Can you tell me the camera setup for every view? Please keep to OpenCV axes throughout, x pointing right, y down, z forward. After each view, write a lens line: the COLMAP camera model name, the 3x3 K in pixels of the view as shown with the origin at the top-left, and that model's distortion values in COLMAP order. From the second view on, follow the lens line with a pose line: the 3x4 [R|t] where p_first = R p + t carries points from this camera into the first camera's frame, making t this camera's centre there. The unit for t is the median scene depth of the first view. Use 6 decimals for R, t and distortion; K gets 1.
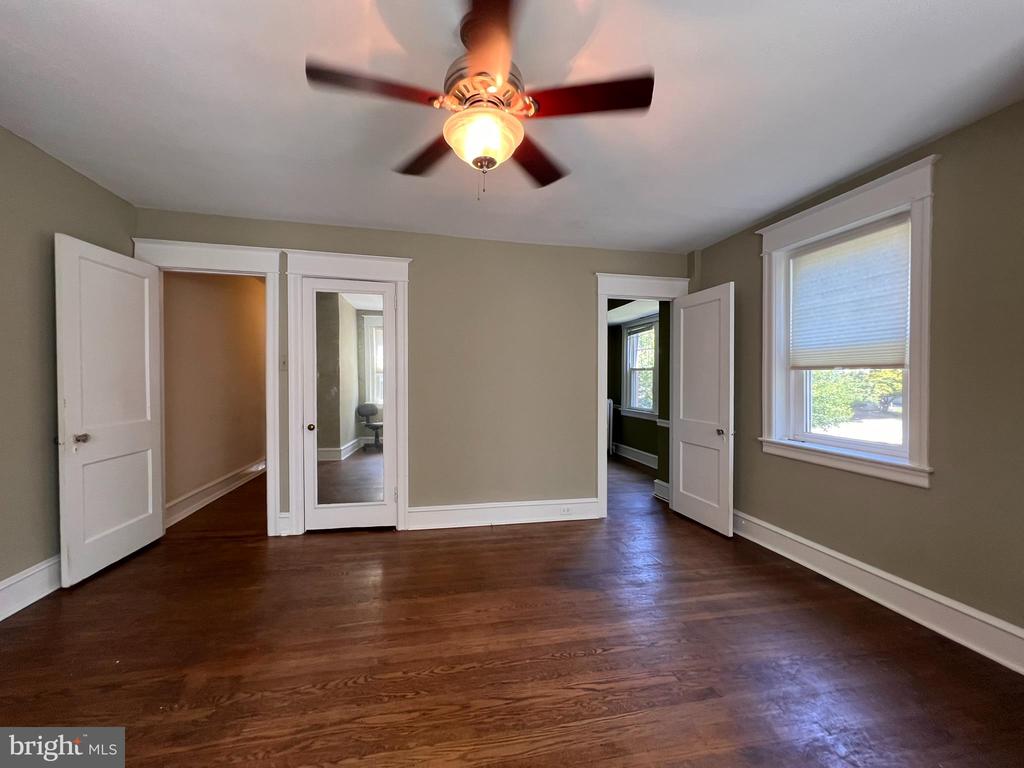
lens RADIAL K [[415.0, 0, 506.9], [0, 415.0, 382.9], [0, 0, 1]] dist [-0.000948, 0.000047]
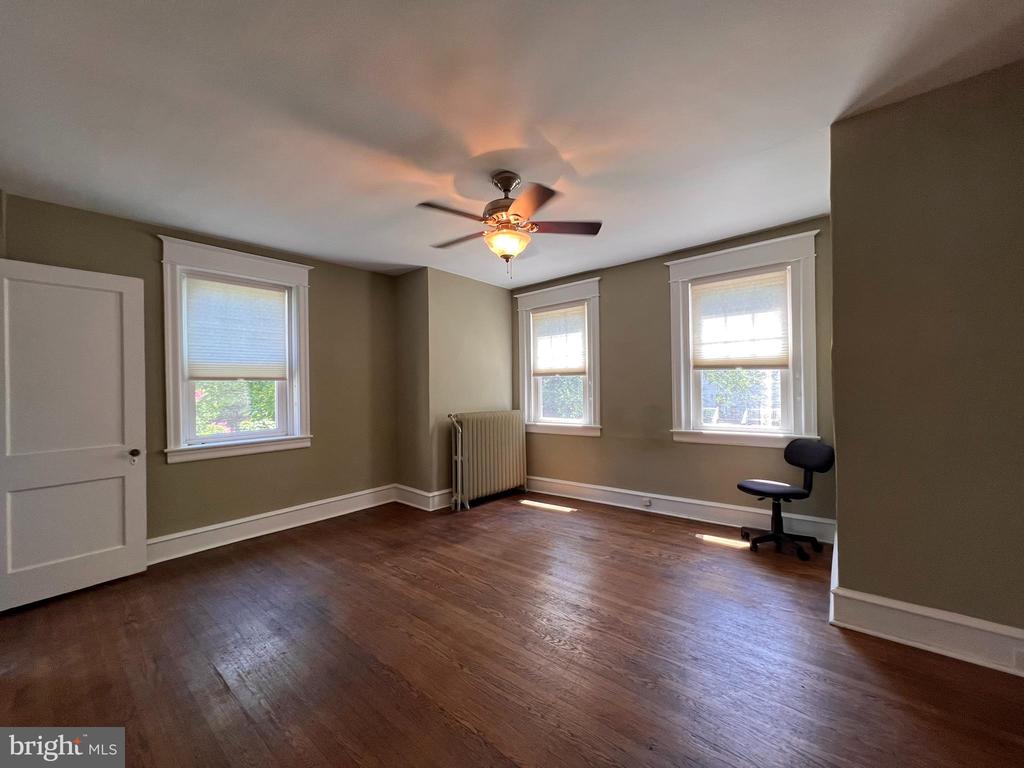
lens RADIAL K [[415.0, 0, 512.9], [0, 415.0, 384.6], [0, 0, 1]] dist [-0.000948, 0.000047]
pose [[-0.621433, 0.005497, 0.783448, -0.771515], [0.020169, 0.999756, 0.008983, -0.014247], [-0.783208, 0.021383, -0.621392, 1.136196]]
